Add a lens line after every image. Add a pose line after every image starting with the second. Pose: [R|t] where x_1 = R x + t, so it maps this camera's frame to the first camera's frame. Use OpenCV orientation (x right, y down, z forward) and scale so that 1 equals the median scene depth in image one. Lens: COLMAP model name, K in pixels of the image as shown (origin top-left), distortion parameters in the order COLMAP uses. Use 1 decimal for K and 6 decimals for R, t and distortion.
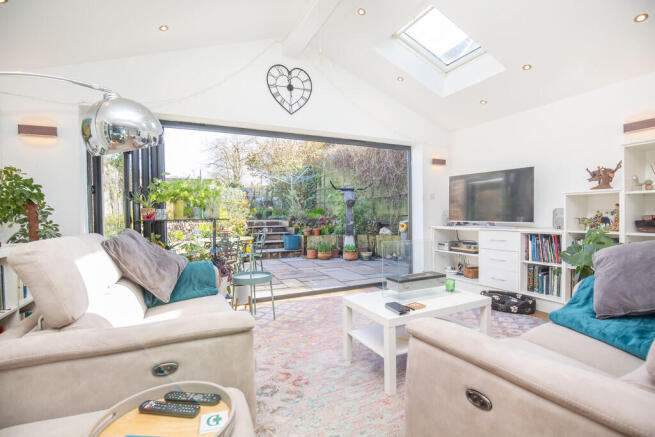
lens RADIAL K [[298.8, 0, 327.1], [0, 298.8, 218.1], [0, 0, 1]] dist [-0.006174, 0.000591]
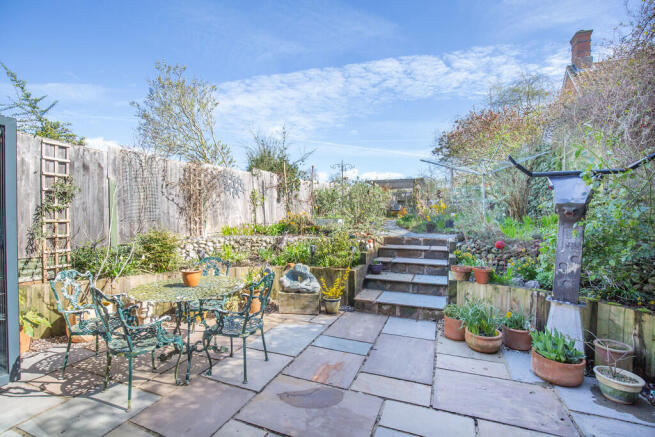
lens RADIAL K [[298.8, 0, 328.6], [0, 298.8, 215.6], [0, 0, 1]] dist [-0.006174, 0.000591]
pose [[0.687645, 0.007278, -0.726011, 0.291658], [-0.011025, 0.999939, -0.000418, -0.089436], [0.725964, 0.008292, 0.687683, 1.167196]]
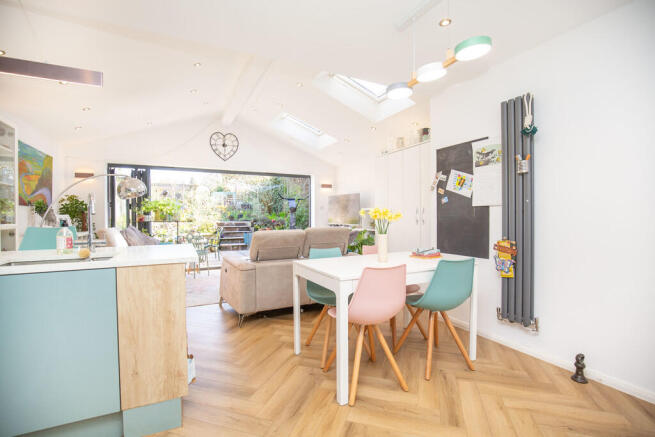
lens RADIAL K [[298.8, 0, 327.4], [0, 298.8, 219.3], [0, 0, 1]] dist [-0.006174, 0.000591]
pose [[0.999777, 0.007740, 0.019651, 0.440312], [-0.007709, 0.999969, -0.001618, -0.010509], [-0.019663, 0.001466, 0.999806, -0.736804]]
